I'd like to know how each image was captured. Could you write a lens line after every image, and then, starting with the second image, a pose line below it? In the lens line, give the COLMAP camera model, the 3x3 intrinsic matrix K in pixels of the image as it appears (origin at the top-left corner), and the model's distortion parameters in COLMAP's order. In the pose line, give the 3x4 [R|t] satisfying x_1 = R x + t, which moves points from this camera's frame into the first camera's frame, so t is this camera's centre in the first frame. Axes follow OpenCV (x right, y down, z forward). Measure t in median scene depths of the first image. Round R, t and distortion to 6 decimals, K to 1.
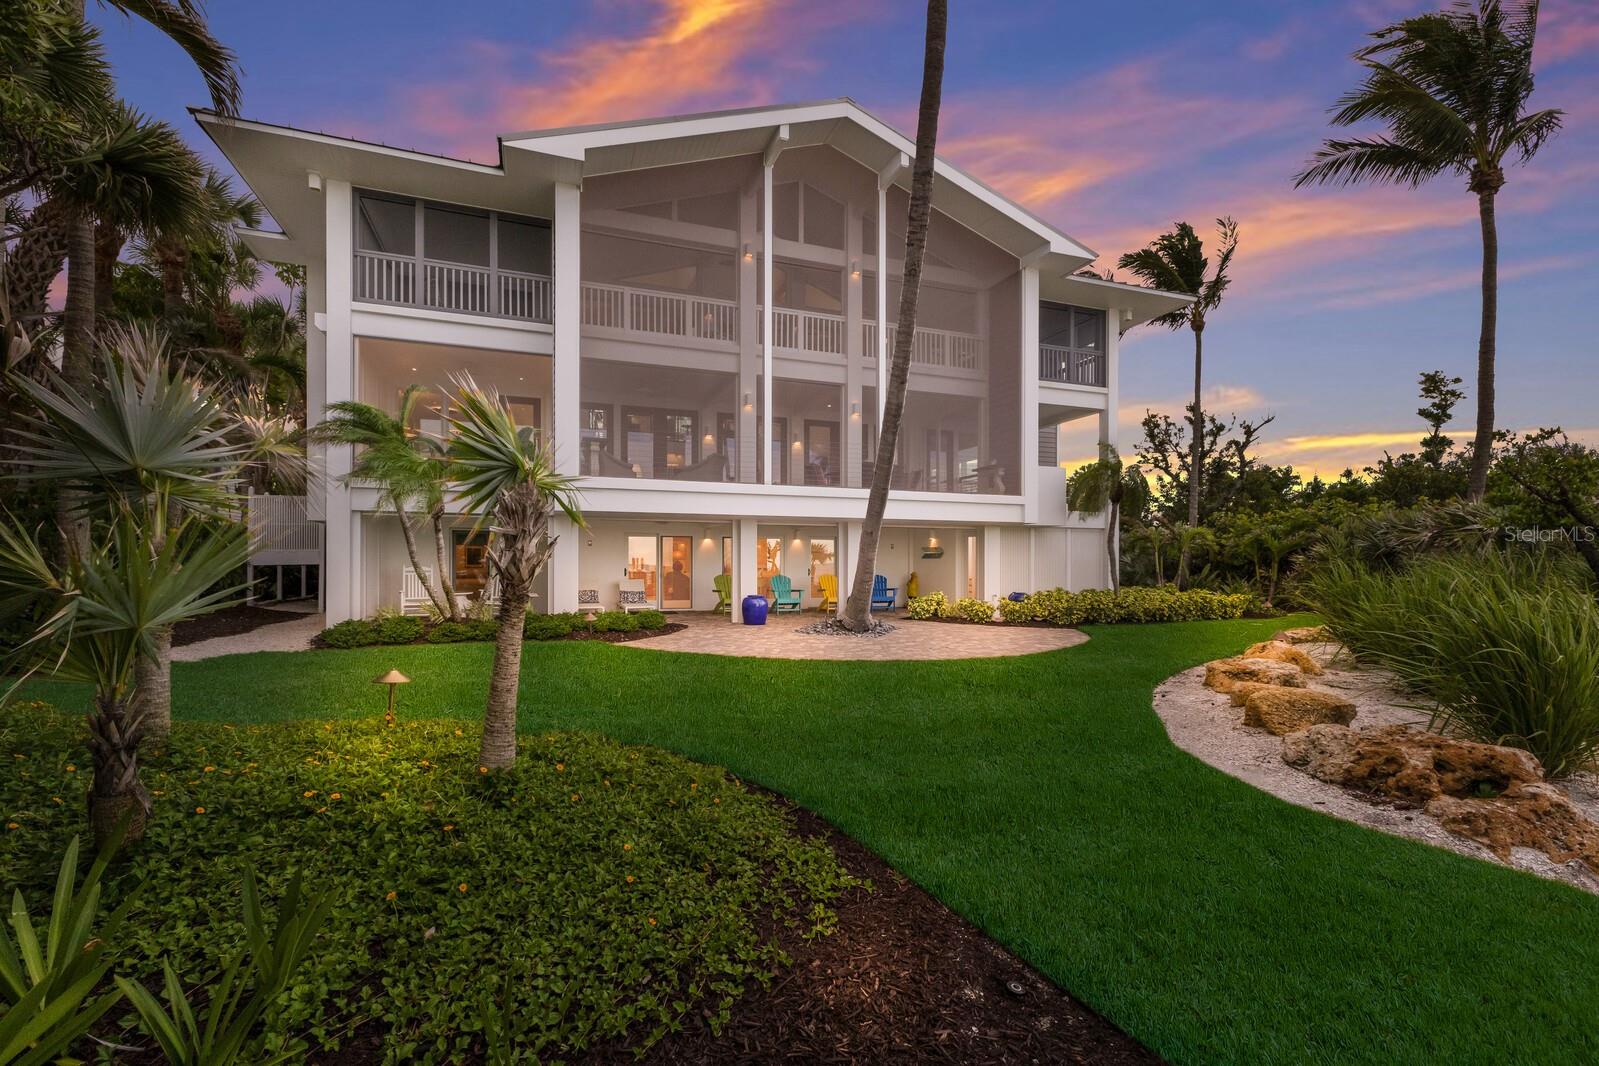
lens RADIAL K [[692.0, 0, 788.4], [0, 692.0, 563.1], [0, 0, 1]] dist [0.003607, -0.000525]
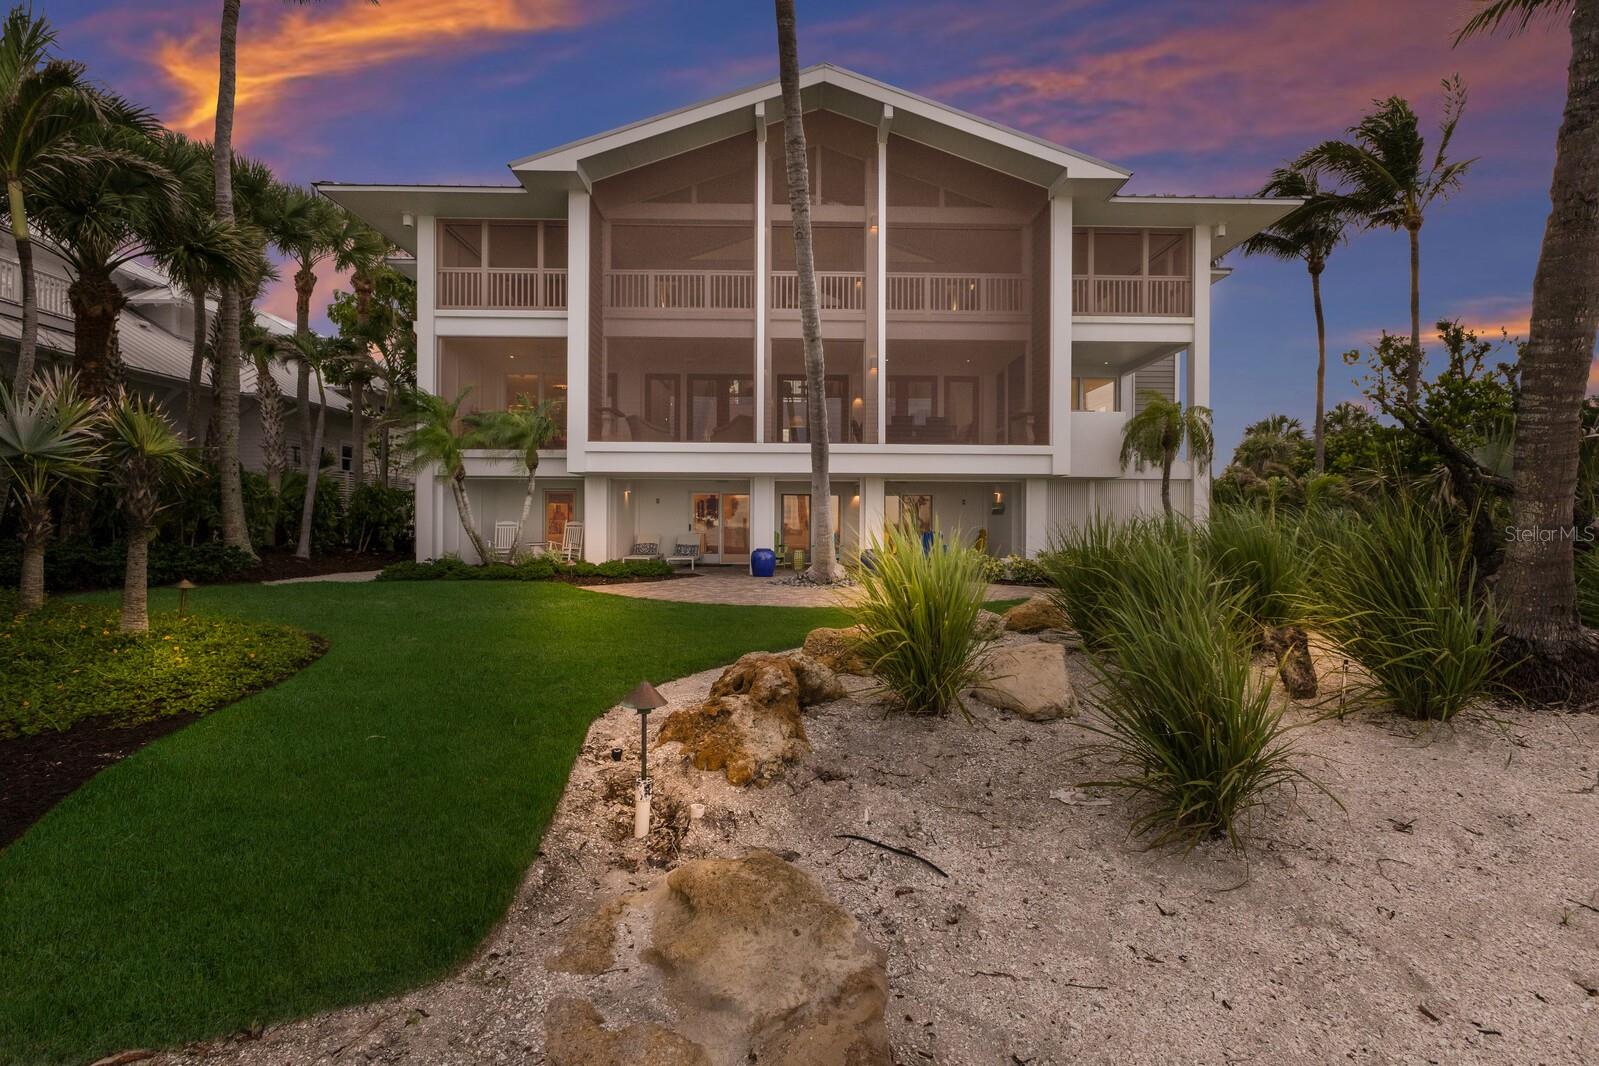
lens RADIAL K [[726.1, 0, 806.0], [0, 726.1, 529.8], [0, 0, 1]] dist [-0.008546, -0.001504]
pose [[0.945461, 0.003234, -0.325719, 0.365914], [-0.001515, 0.999984, 0.005530, 0.011407], [0.325731, -0.004735, 0.945451, -0.020436]]
